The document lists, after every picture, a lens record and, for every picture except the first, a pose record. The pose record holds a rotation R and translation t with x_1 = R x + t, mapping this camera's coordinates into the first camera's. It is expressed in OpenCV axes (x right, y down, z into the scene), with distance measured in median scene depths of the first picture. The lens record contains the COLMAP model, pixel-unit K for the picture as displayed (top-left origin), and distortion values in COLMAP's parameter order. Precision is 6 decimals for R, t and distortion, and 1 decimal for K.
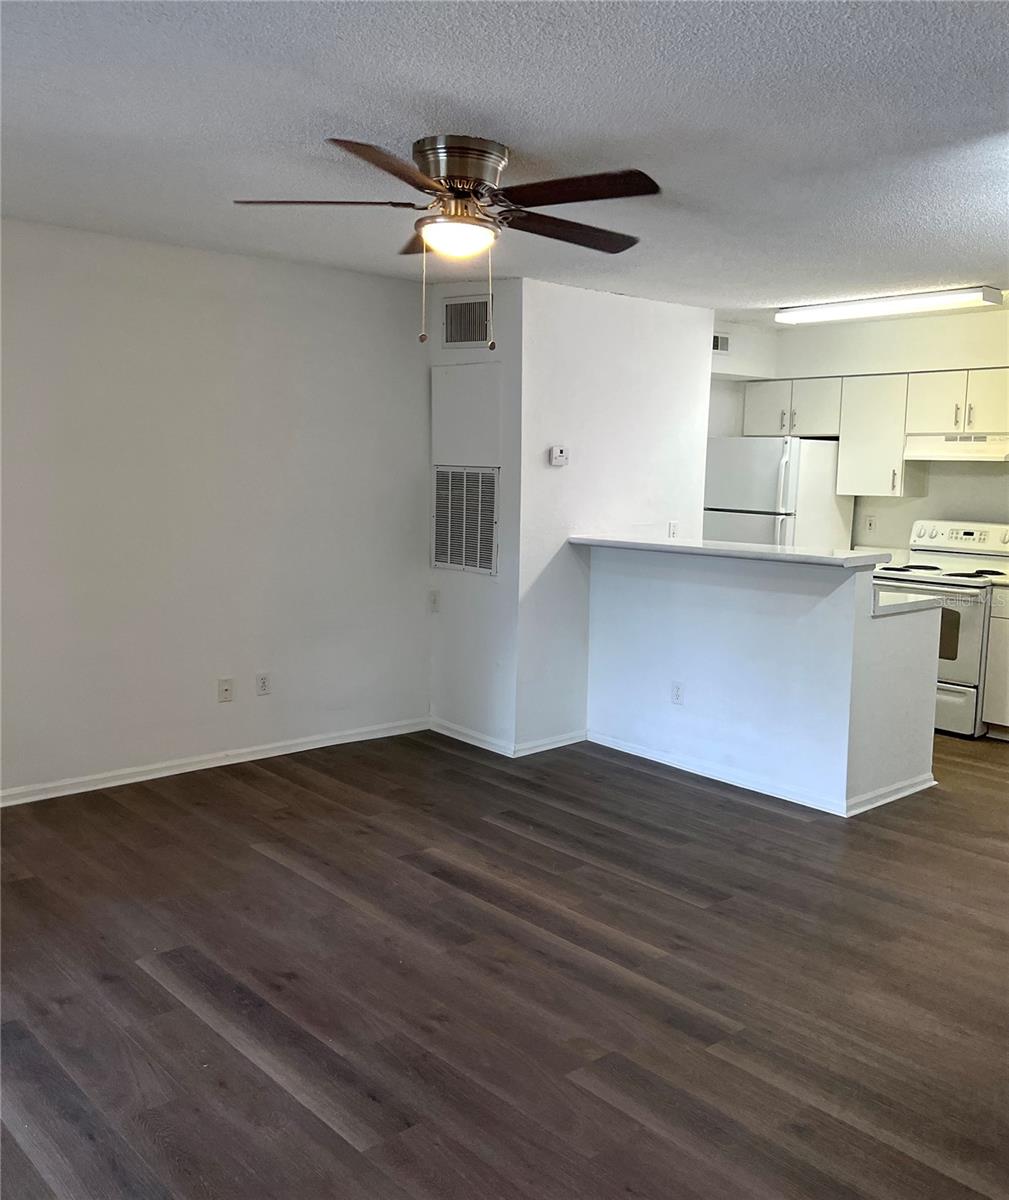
lens RADIAL K [[1072.6, 0, 548.2], [0, 1072.6, 617.5], [0, 0, 1]] dist [0.063566, -0.084026]
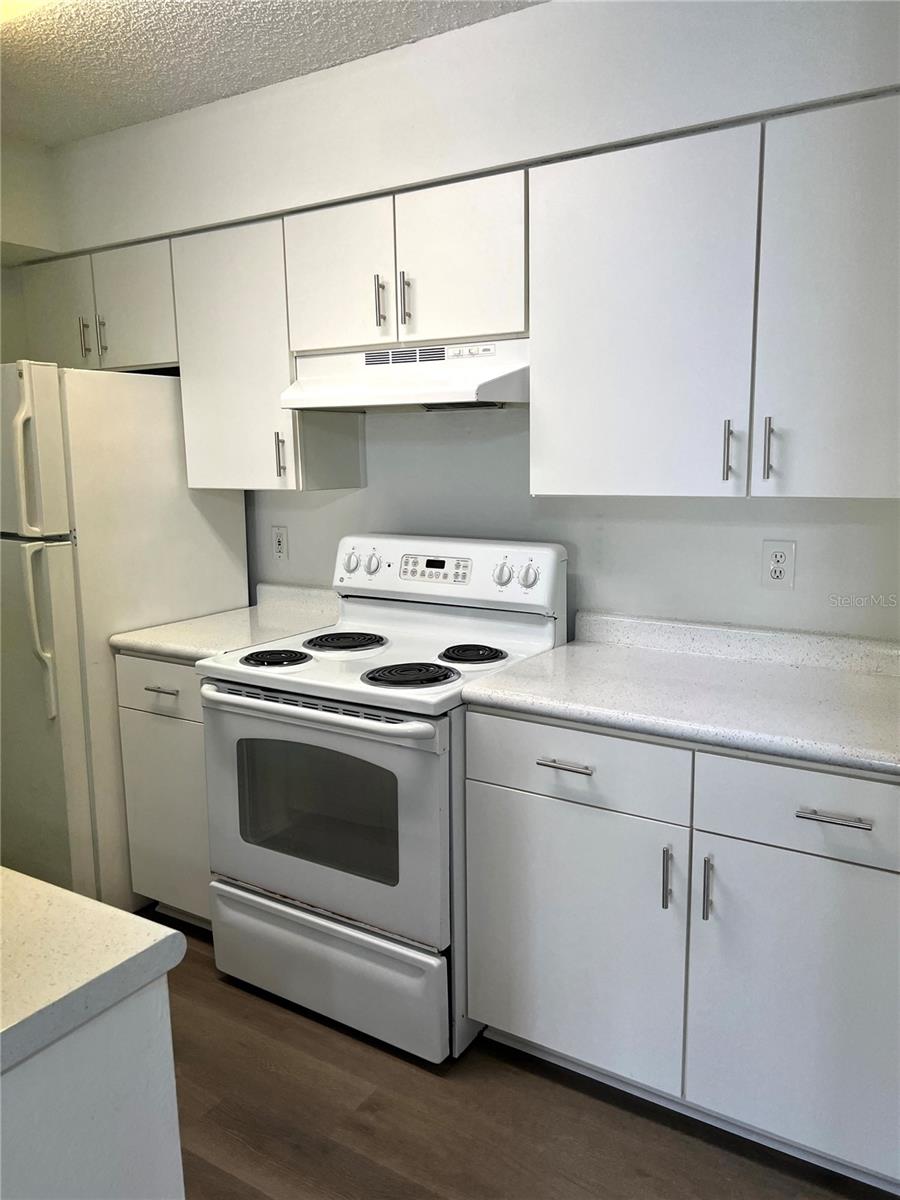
lens RADIAL K [[898.4, 0, 451.6], [0, 898.4, 604.3], [0, 0, 1]] dist [0.065396, -0.089834]
pose [[0.967009, -0.074671, 0.243554, 0.416582], [0.067384, 0.996998, 0.038124, -0.103670], [-0.245670, -0.020455, 0.969138, 0.860195]]
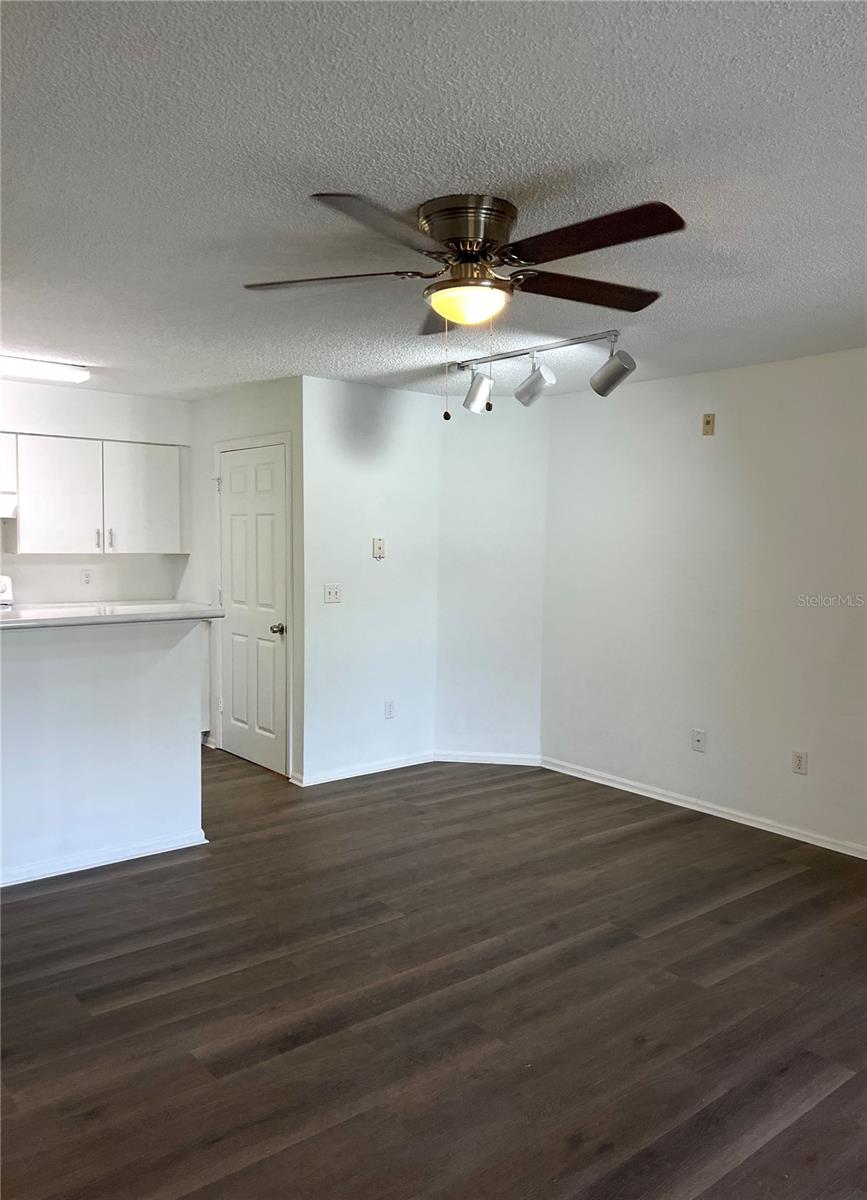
lens RADIAL K [[905.9, 0, 433.5], [0, 905.9, 600.0], [0, 0, 1]] dist [0.015710, -0.005623]
pose [[0.069406, -0.092501, 0.993291, -0.609240], [0.131515, 0.987850, 0.082805, -0.107043], [-0.988881, 0.124886, 0.080728, 0.664512]]
